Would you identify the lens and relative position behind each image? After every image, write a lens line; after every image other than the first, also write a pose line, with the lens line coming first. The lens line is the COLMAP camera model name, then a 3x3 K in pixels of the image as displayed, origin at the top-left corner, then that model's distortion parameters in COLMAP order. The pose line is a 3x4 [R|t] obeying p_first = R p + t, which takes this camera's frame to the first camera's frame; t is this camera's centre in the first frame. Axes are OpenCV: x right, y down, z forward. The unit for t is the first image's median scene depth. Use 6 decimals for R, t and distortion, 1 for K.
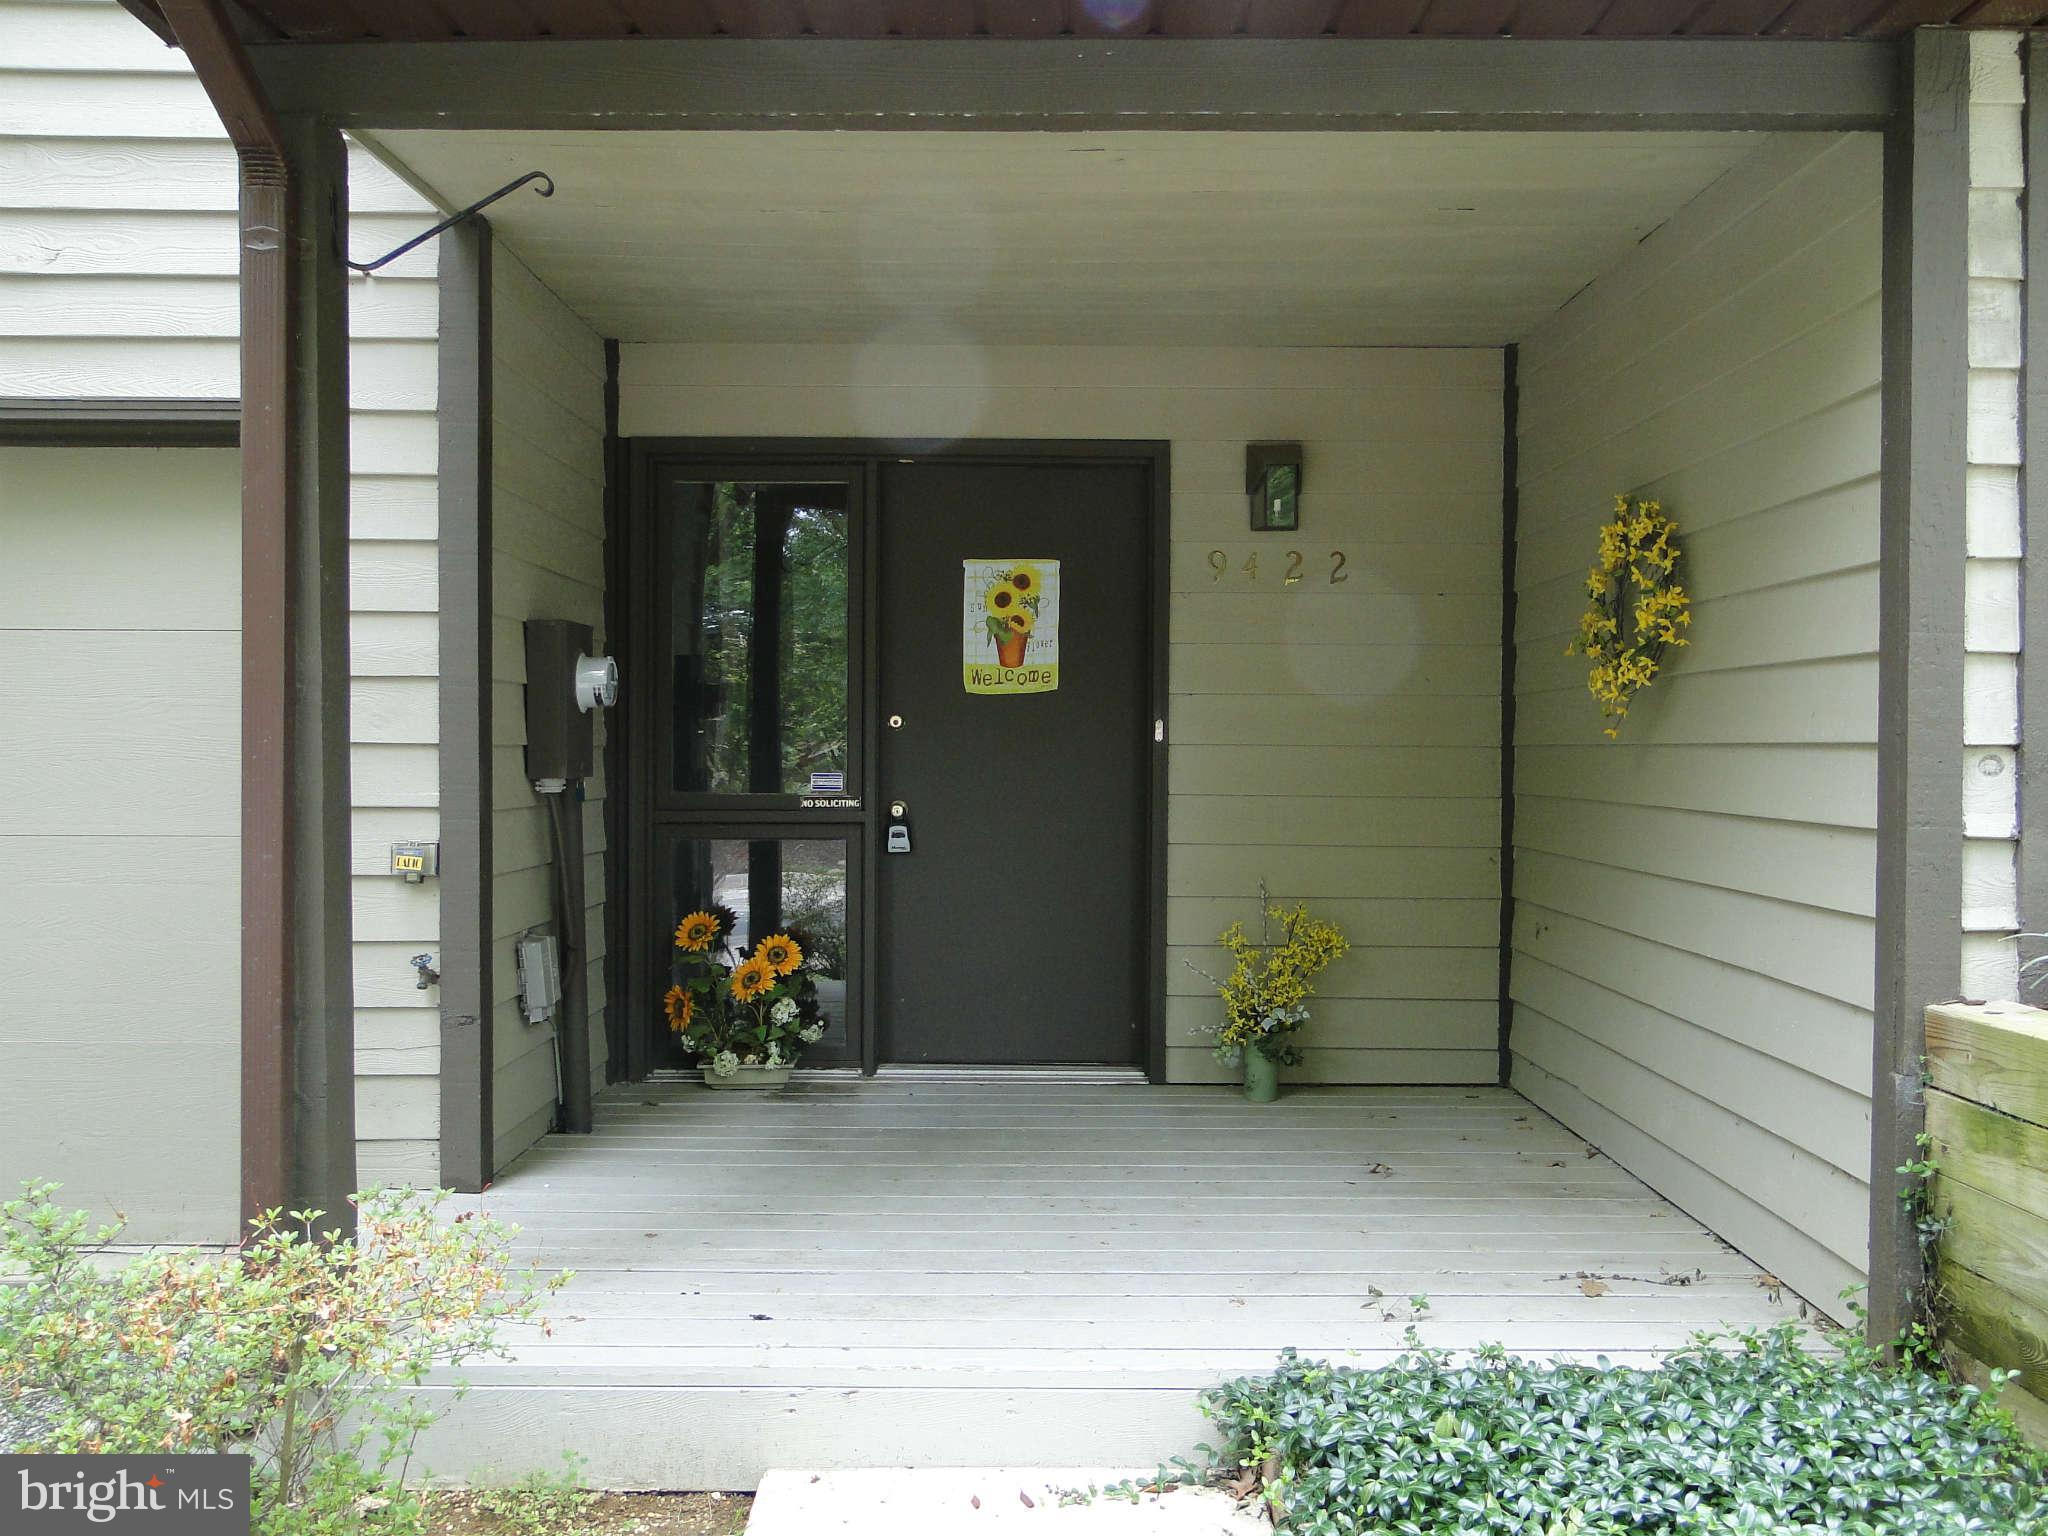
lens RADIAL K [[1705.1, 0, 1038.4], [0, 1705.1, 766.6], [0, 0, 1]] dist [0.007681, -0.004002]
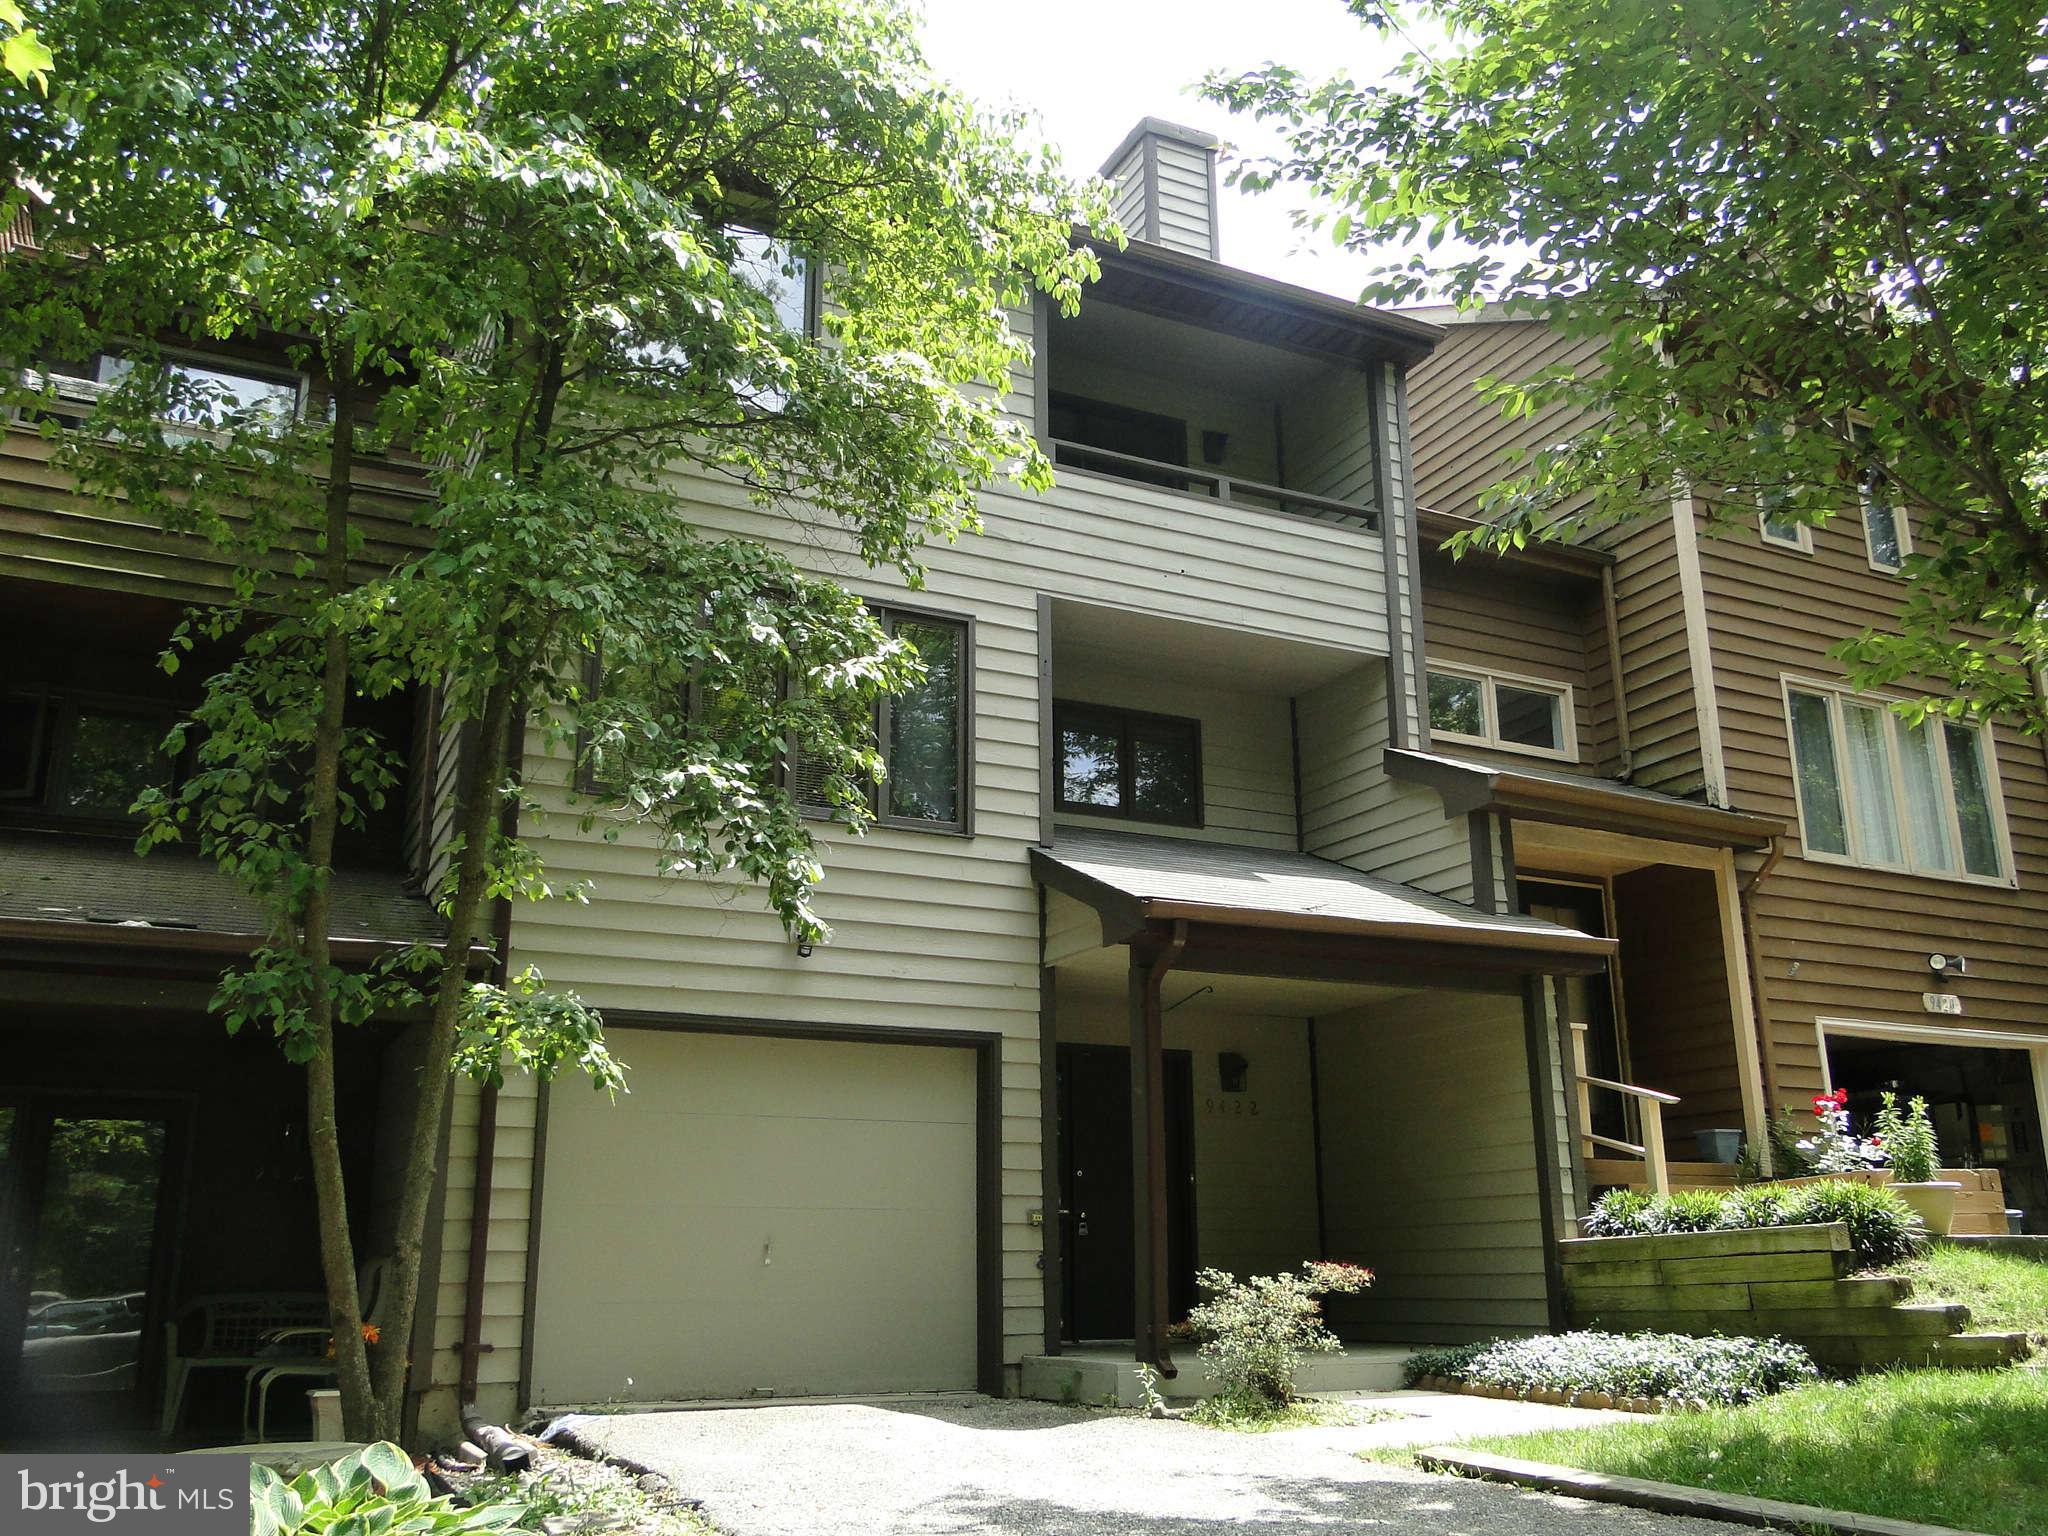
lens RADIAL K [[1705.1, 0, 1038.4], [0, 1705.1, 766.6], [0, 0, 1]] dist [0.007681, -0.004002]
pose [[0.911537, 0.113969, 0.395108, -1.415236], [0.008117, 0.955652, -0.294385, 0.159033], [-0.411137, 0.271550, 0.870188, -1.365887]]
